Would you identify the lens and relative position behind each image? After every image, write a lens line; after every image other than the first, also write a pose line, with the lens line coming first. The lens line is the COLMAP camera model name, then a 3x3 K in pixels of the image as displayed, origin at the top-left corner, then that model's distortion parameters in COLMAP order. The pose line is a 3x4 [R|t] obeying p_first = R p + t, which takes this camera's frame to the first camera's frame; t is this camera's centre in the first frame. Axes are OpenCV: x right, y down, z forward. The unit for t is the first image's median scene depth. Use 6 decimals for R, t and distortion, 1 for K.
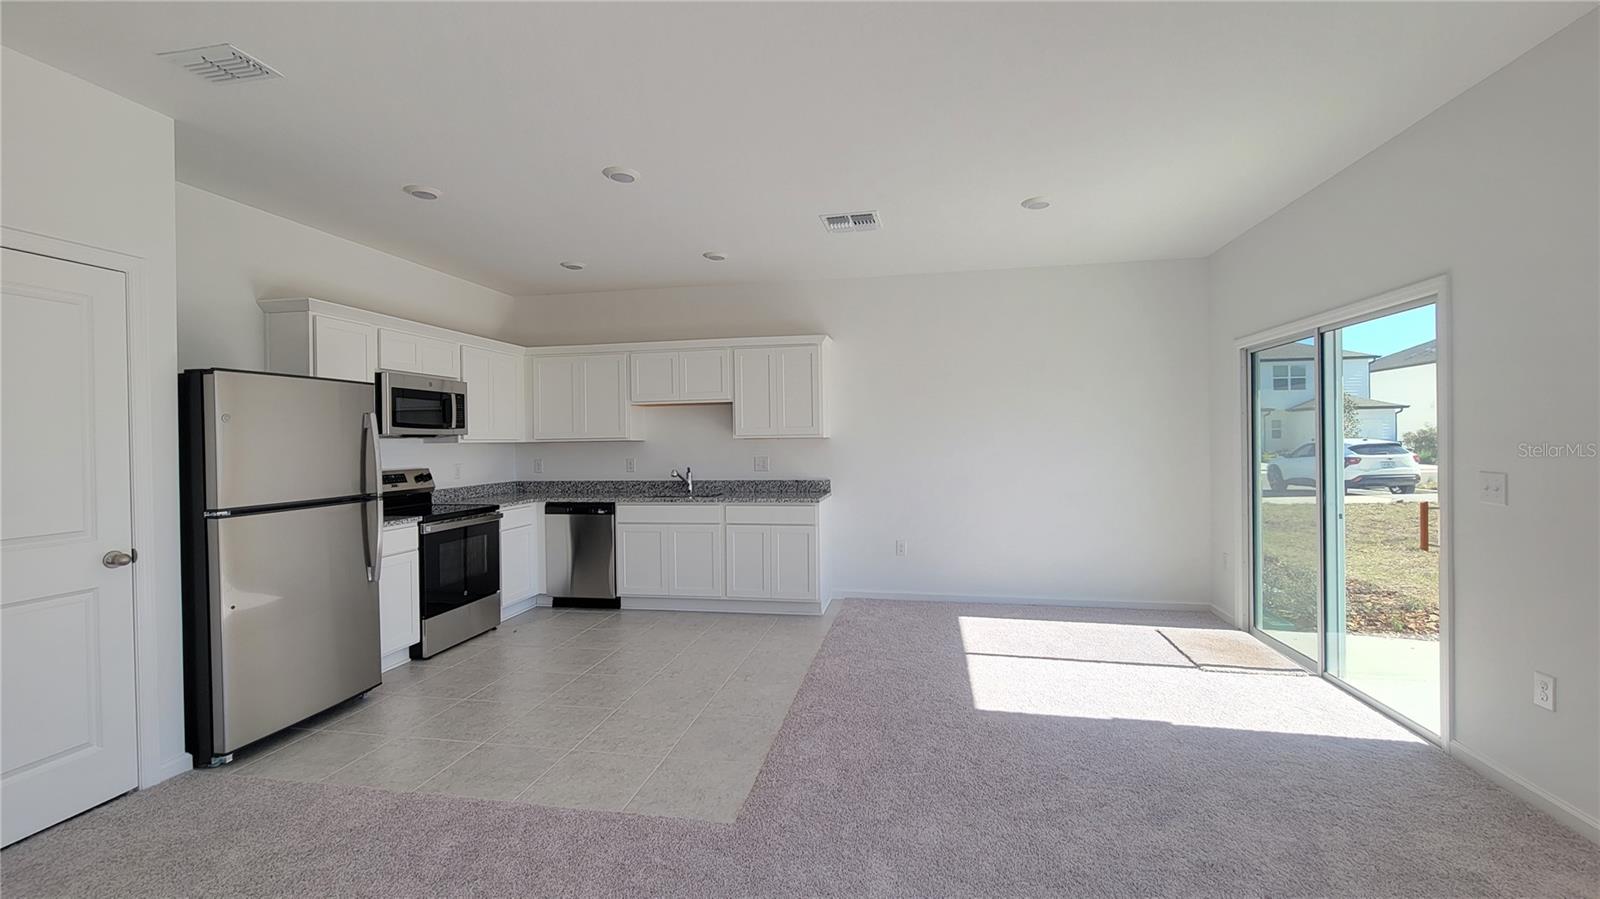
lens RADIAL K [[646.9, 0, 805.2], [0, 646.9, 449.1], [0, 0, 1]] dist [-0.000470, -0.000994]
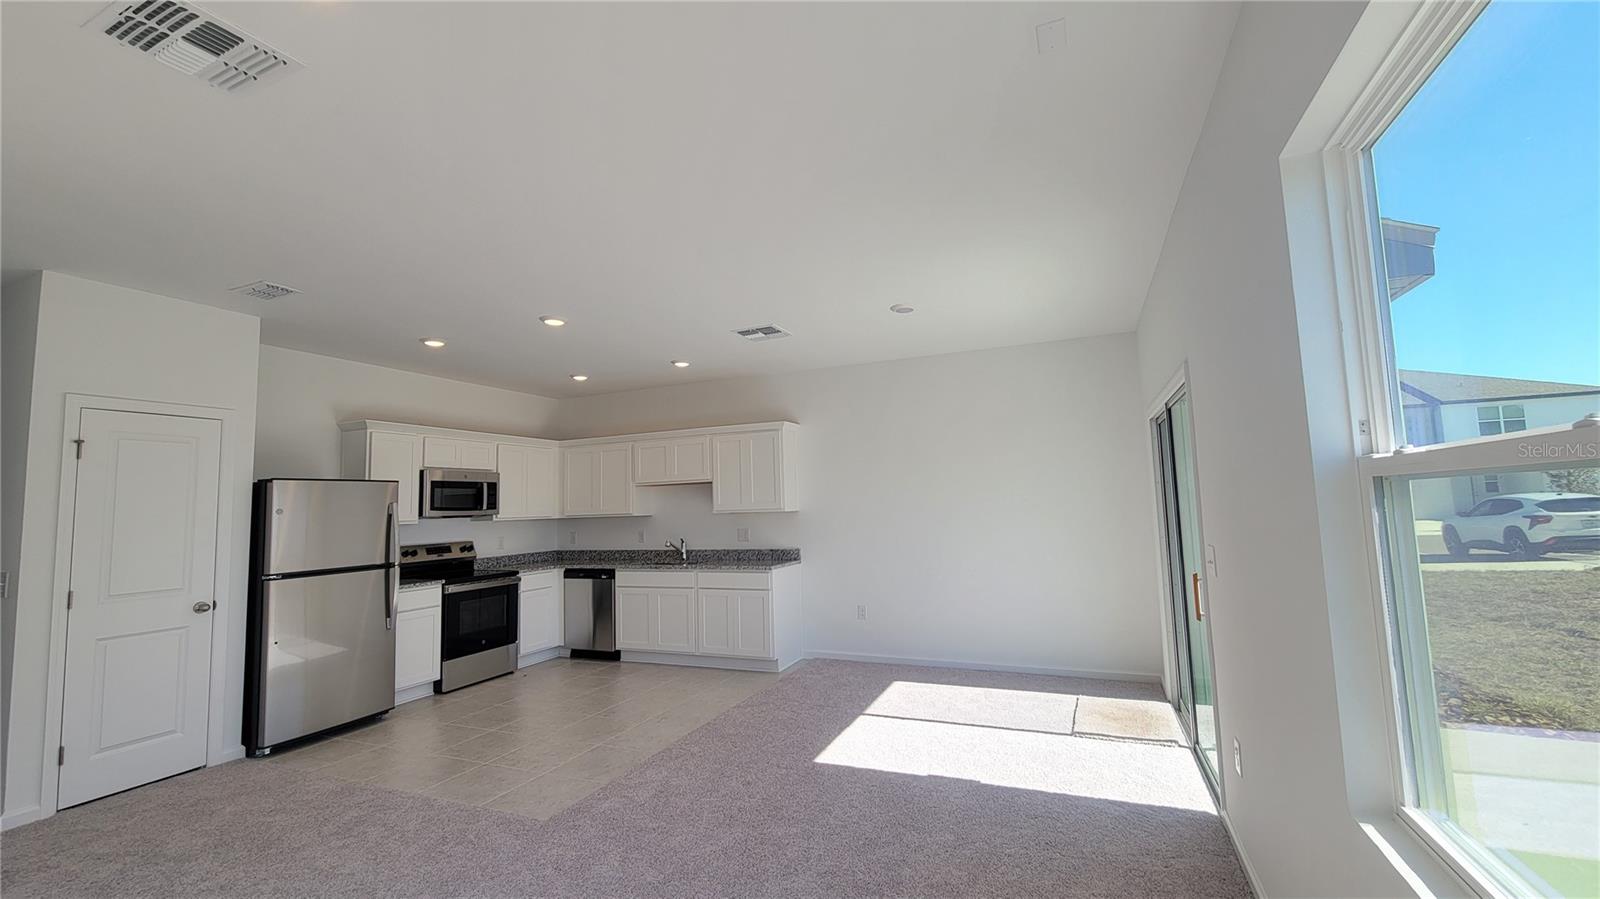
lens RADIAL K [[646.9, 0, 810.1], [0, 646.9, 453.6], [0, 0, 1]] dist [-0.000470, -0.000994]
pose [[0.976402, -0.034552, -0.213181, 0.351724], [0.015052, 0.995606, -0.092426, -0.014467], [0.215438, 0.087036, 0.972631, -0.107206]]
